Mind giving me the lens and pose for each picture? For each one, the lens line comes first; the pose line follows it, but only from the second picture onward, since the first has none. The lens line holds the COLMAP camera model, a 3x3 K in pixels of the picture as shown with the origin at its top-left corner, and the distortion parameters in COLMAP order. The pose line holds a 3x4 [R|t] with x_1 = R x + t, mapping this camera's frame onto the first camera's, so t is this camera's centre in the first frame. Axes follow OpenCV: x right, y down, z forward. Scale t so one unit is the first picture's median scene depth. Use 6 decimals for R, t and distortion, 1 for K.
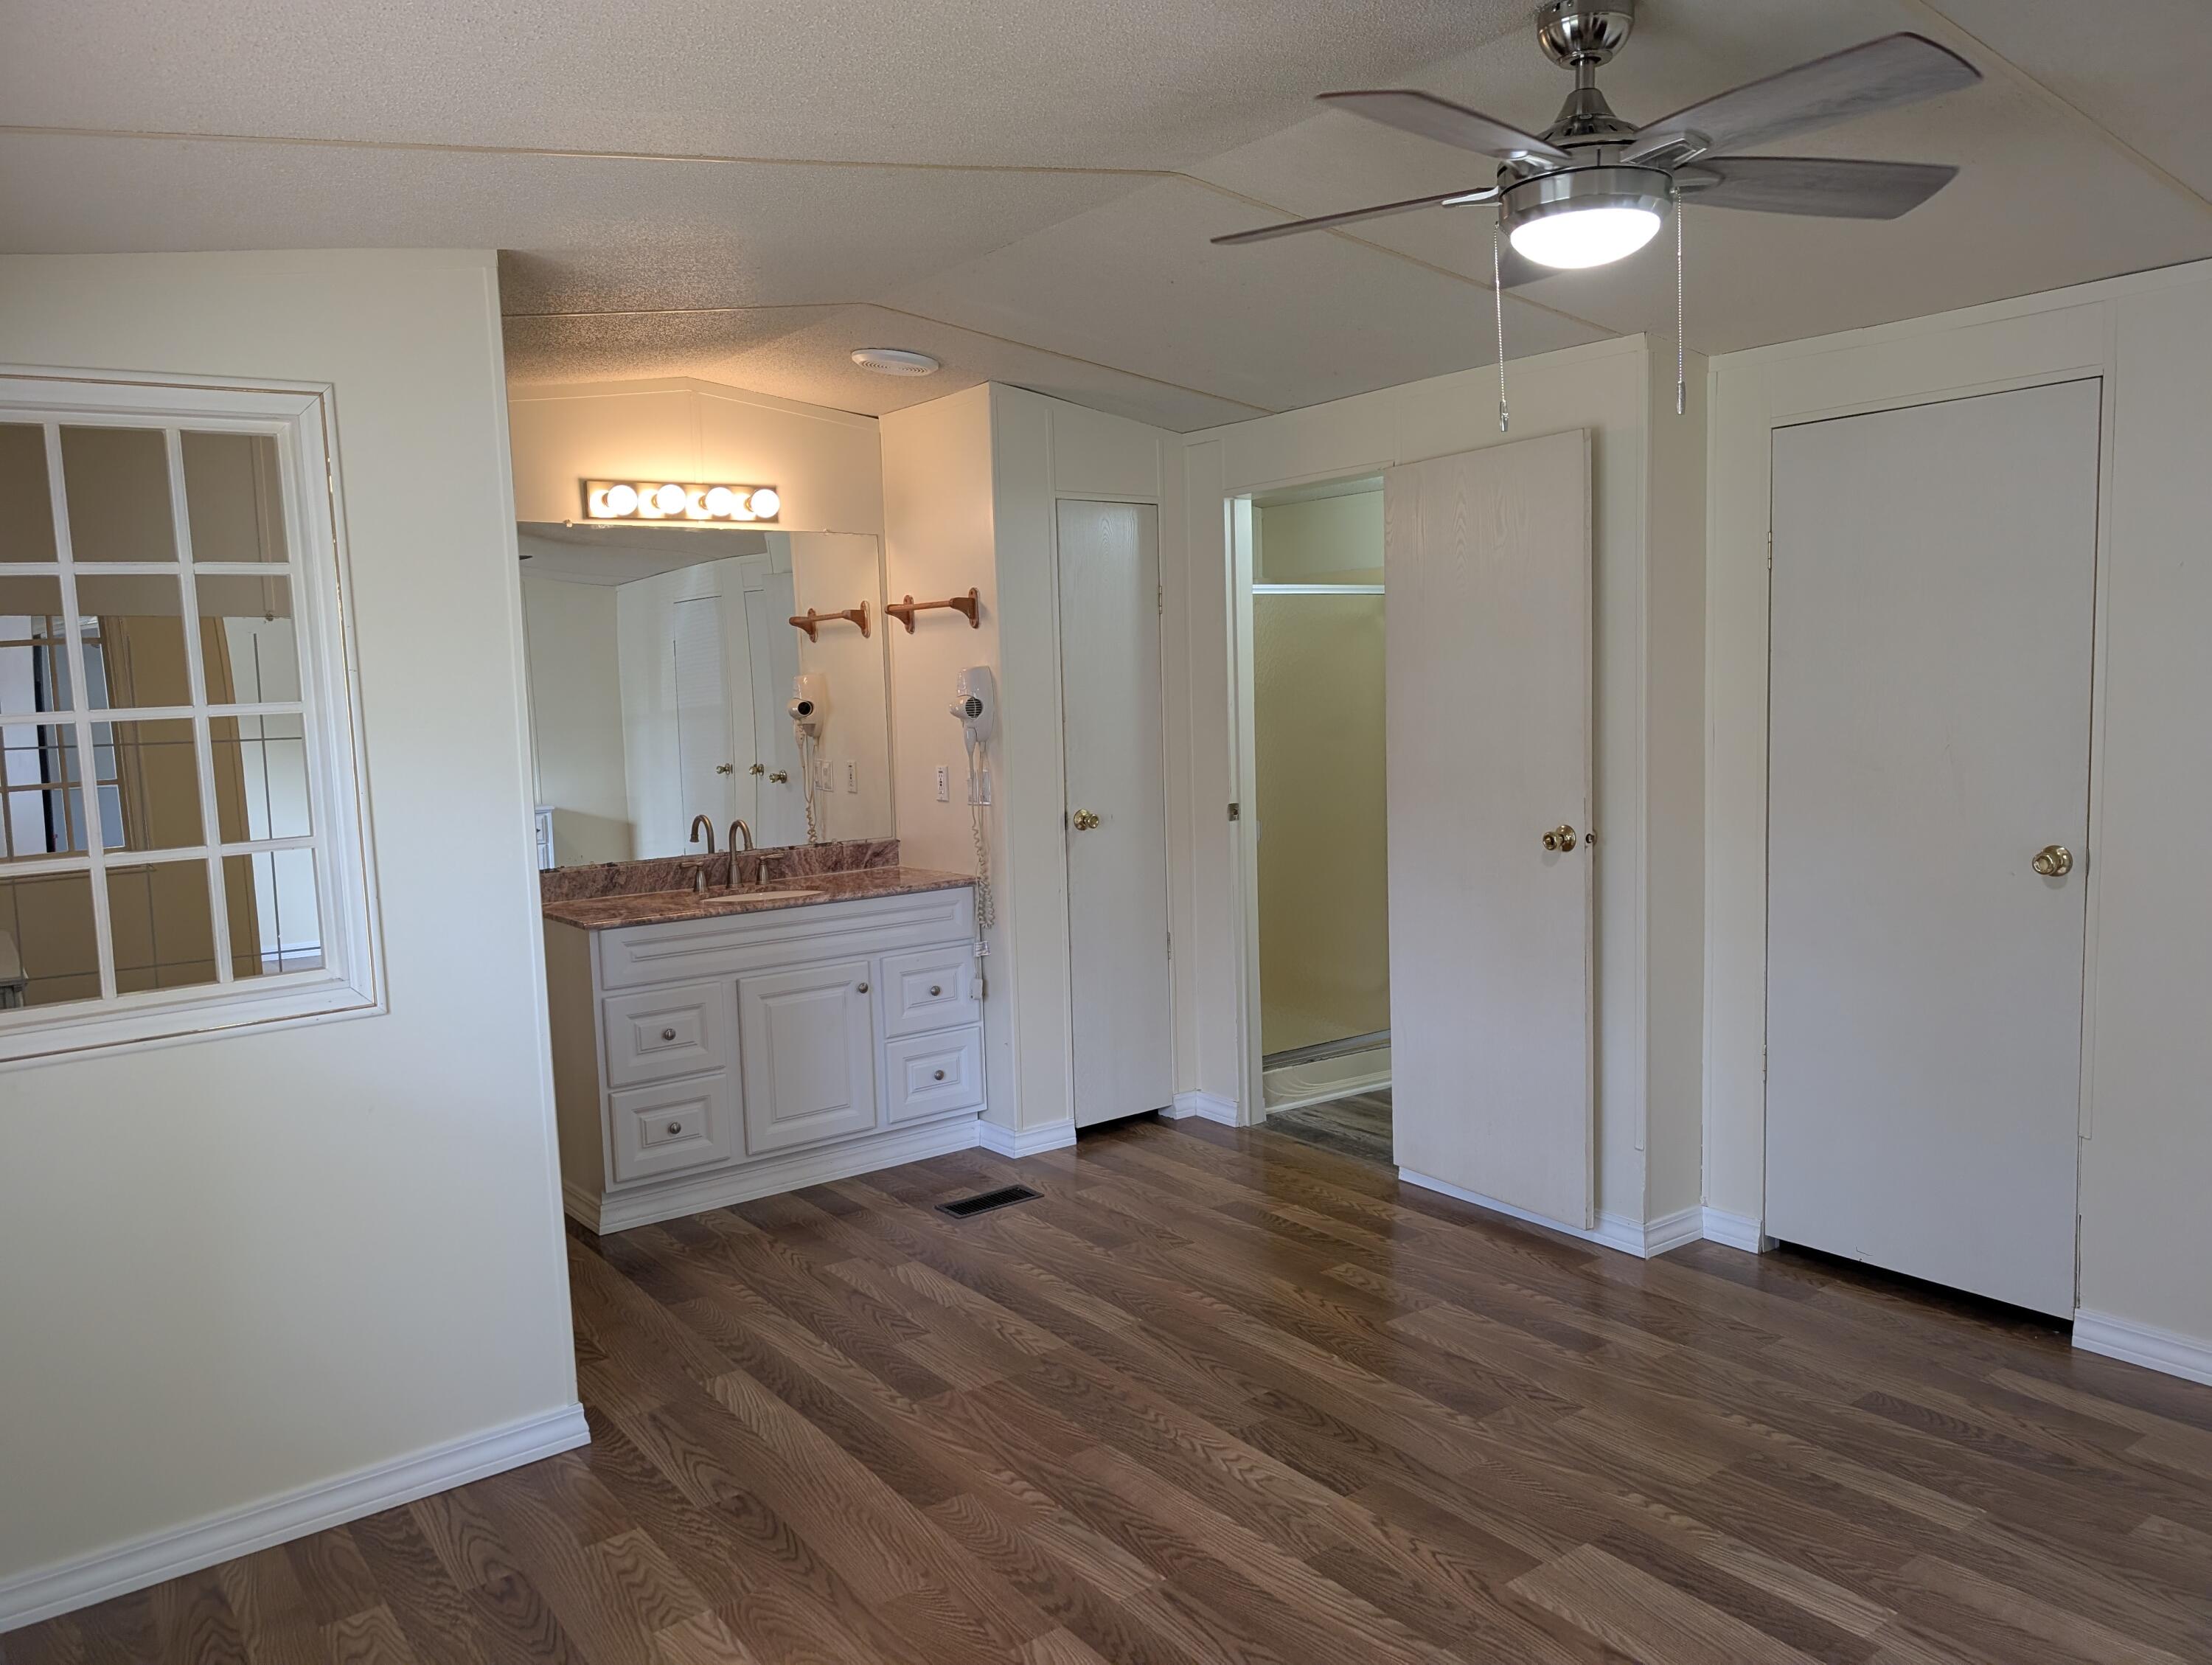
lens RADIAL K [[1590.1, 0, 1113.5], [0, 1590.1, 845.9], [0, 0, 1]] dist [0.015496, -0.010062]
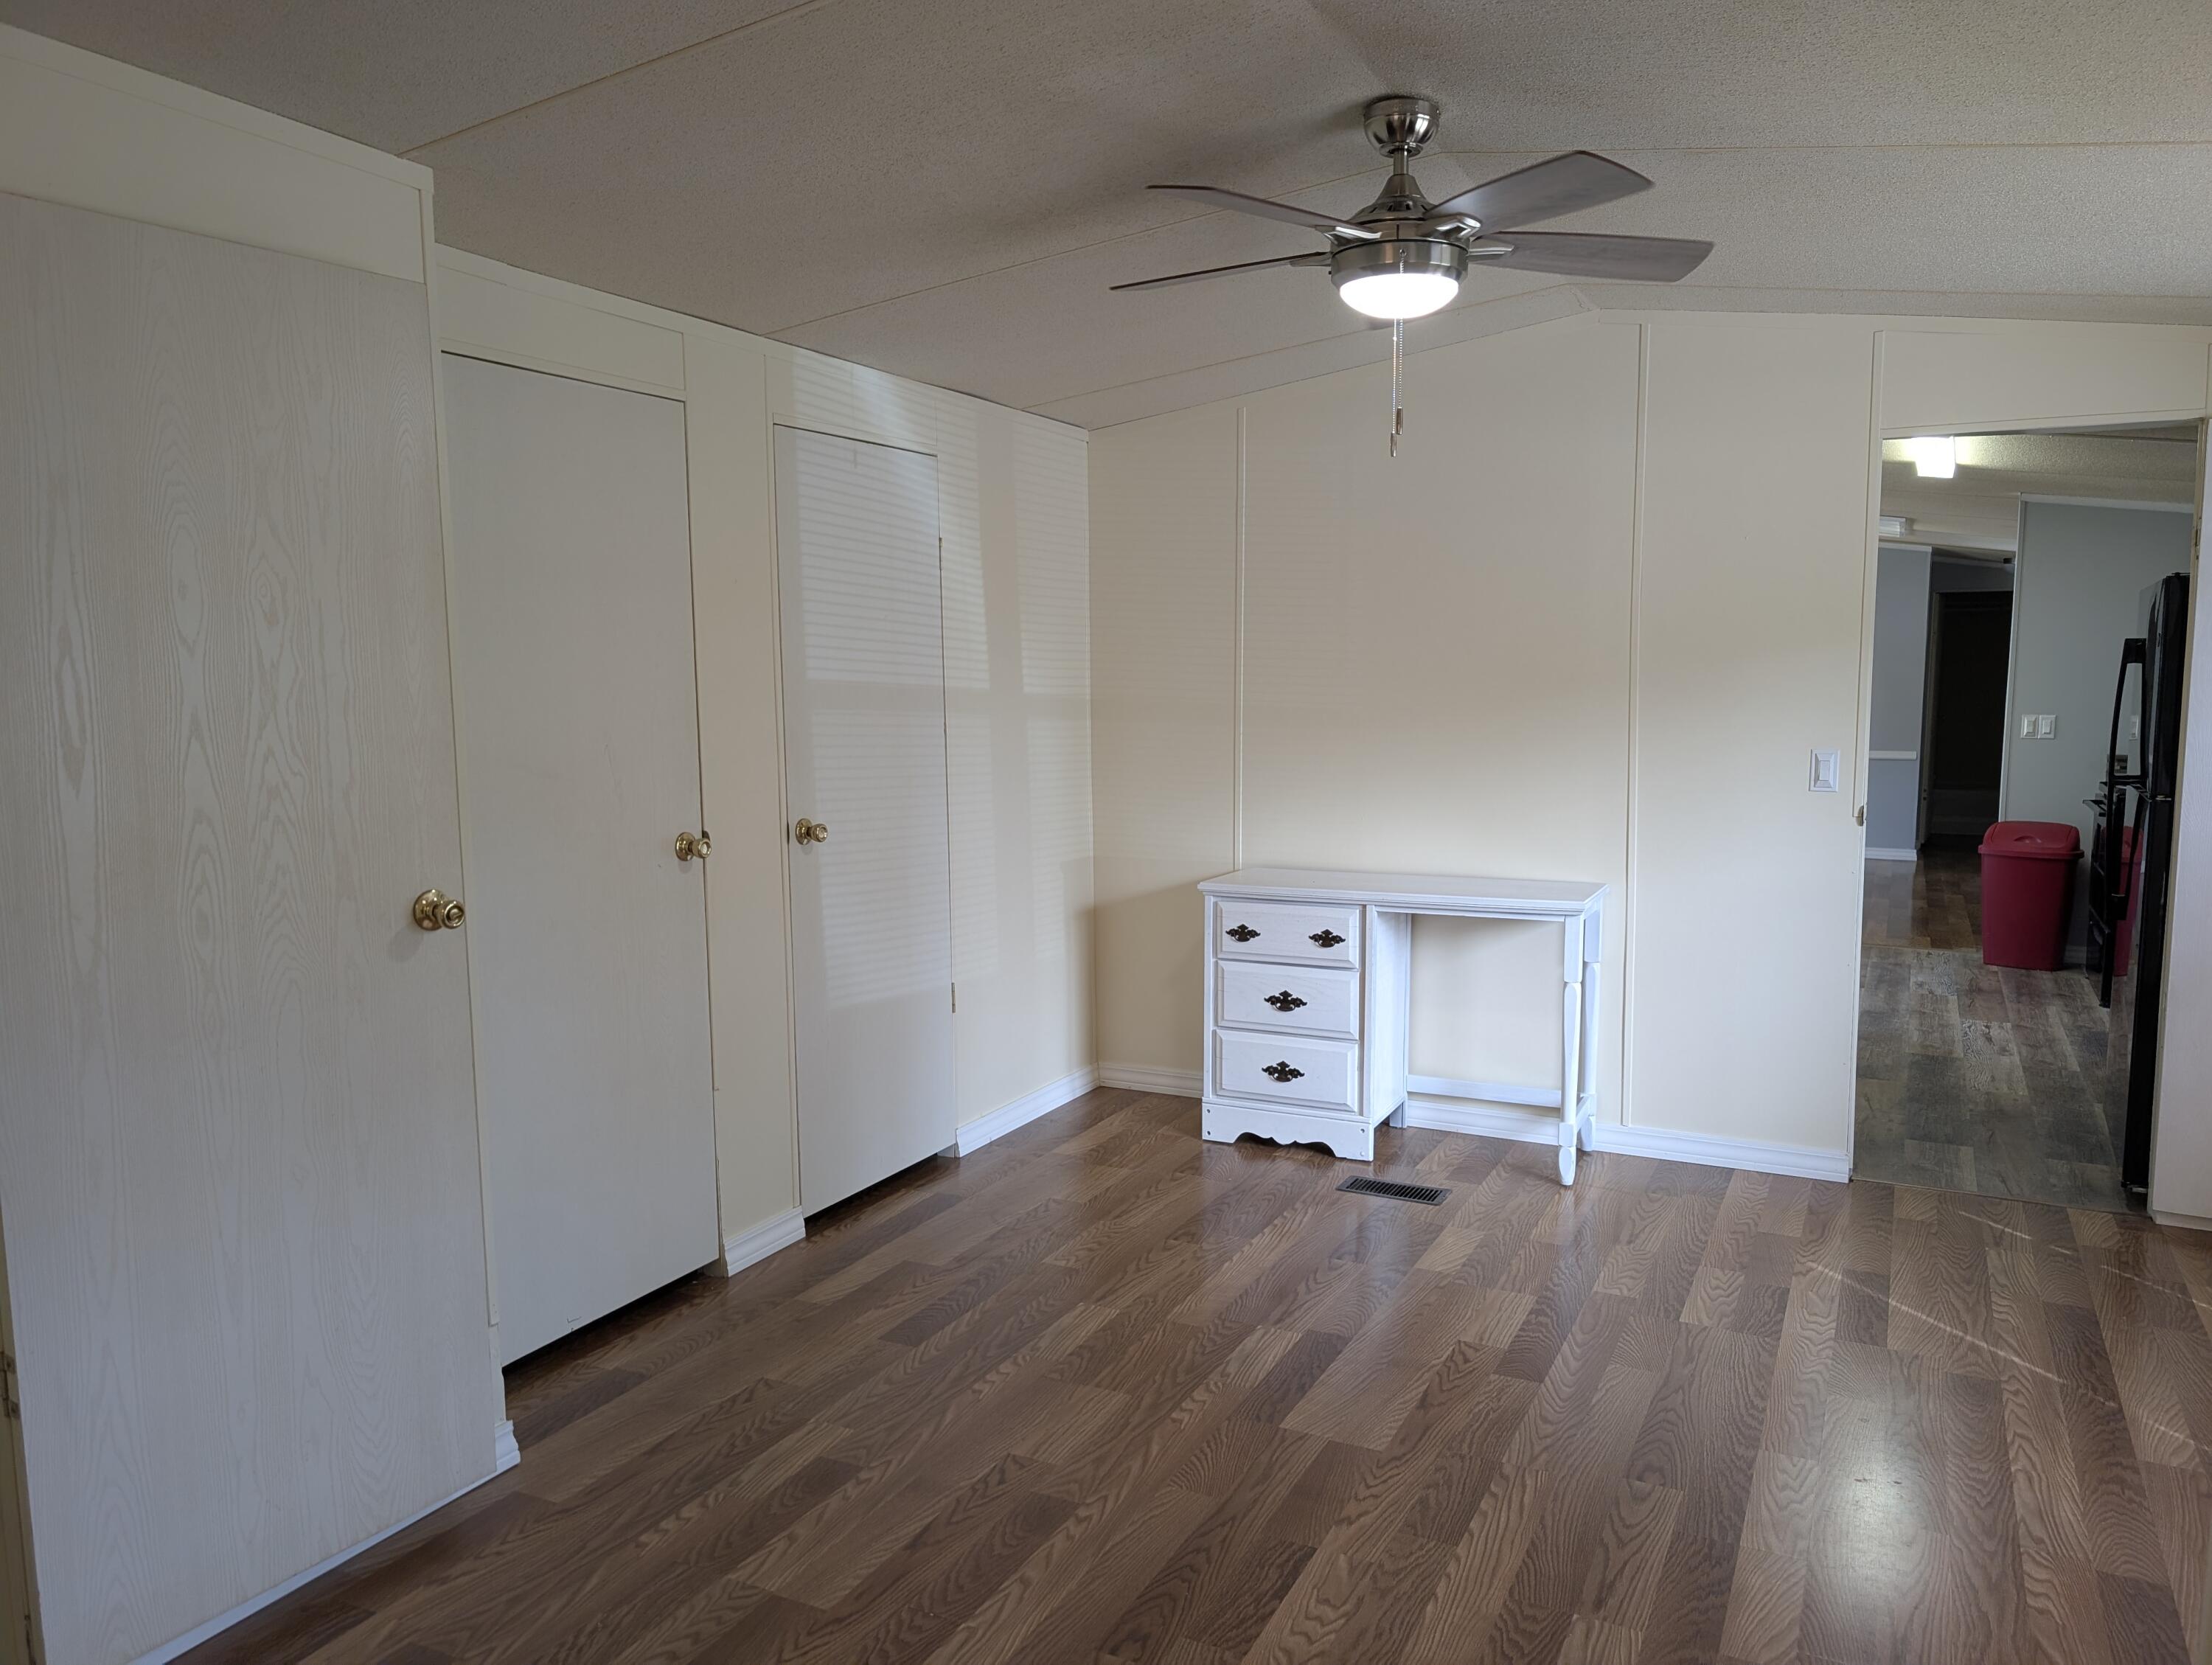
lens RADIAL K [[1590.1, 0, 1128.1], [0, 1590.1, 821.6], [0, 0, 1]] dist [0.015496, -0.010062]
pose [[-0.452838, -0.056719, 0.889787, -0.429428], [0.109219, 0.986930, 0.118496, -0.087001], [-0.884878, 0.150841, -0.440724, 1.041435]]
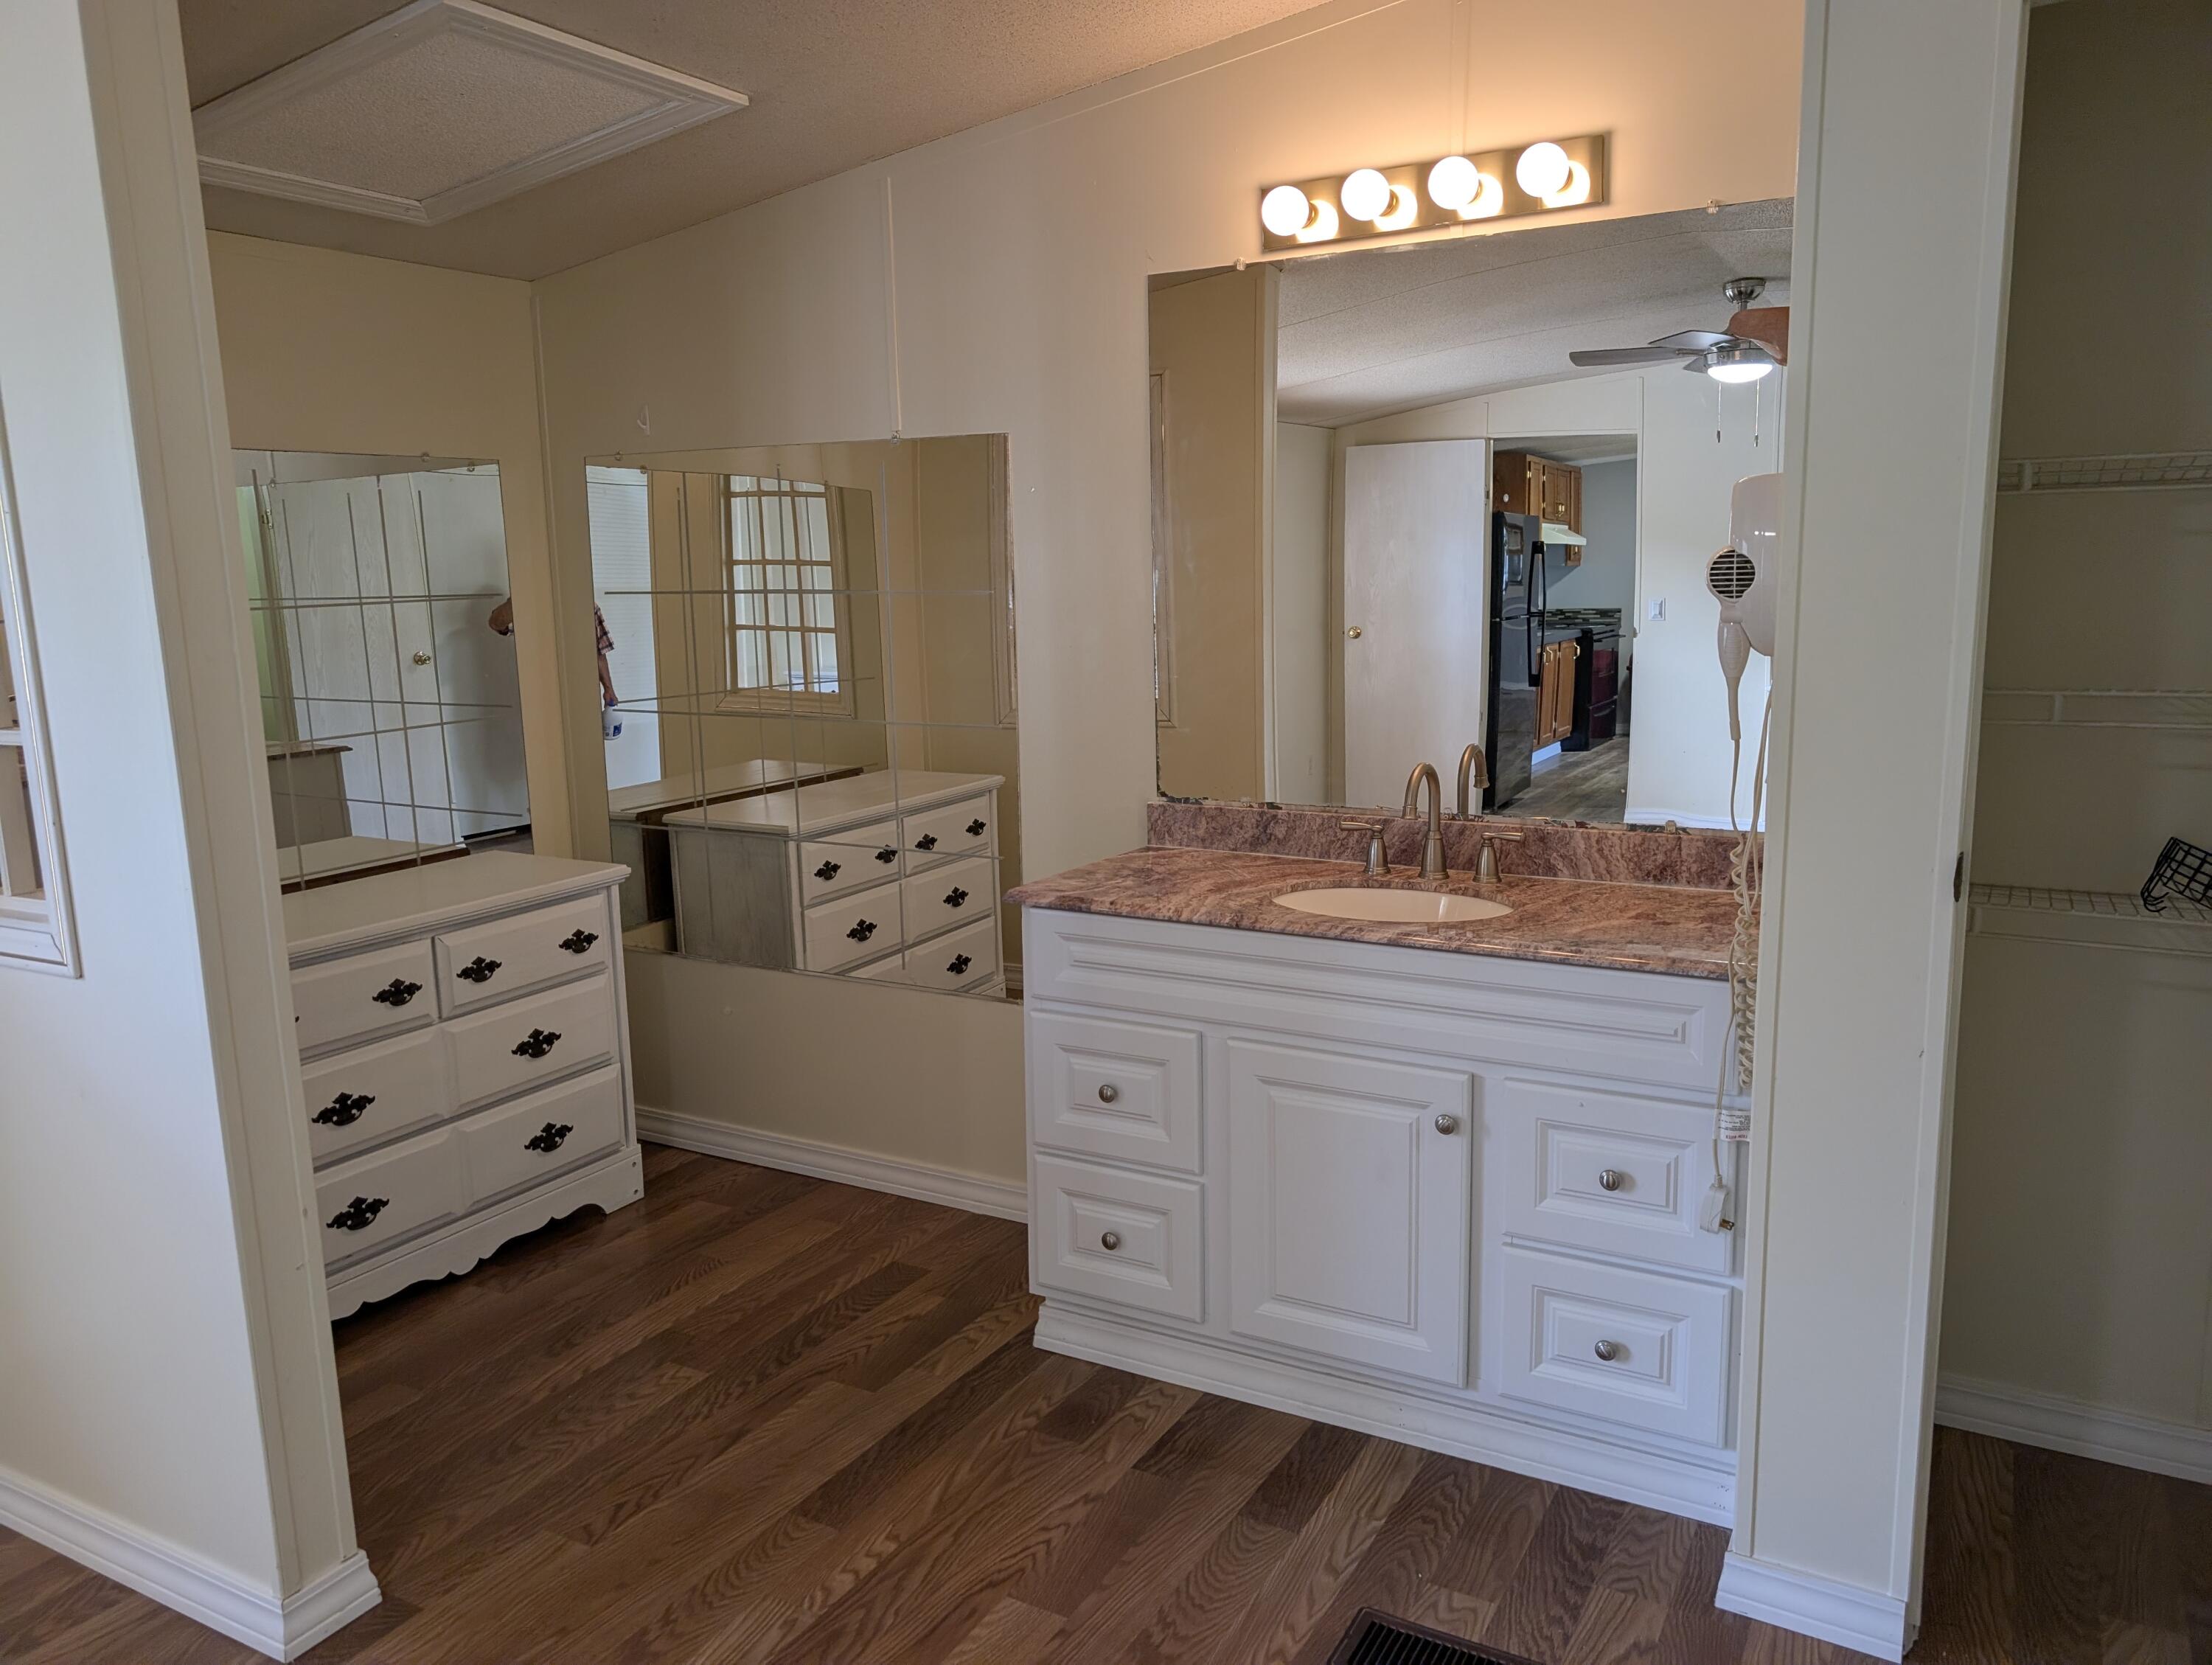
lens RADIAL K [[1590.1, 0, 1083.7], [0, 1590.1, 823.6], [0, 0, 1]] dist [0.015496, -0.010062]
pose [[0.399099, 0.170116, -0.900989, 0.288141], [-0.084896, 0.985273, 0.148424, -0.085719], [0.912969, 0.017255, 0.407663, 0.819155]]
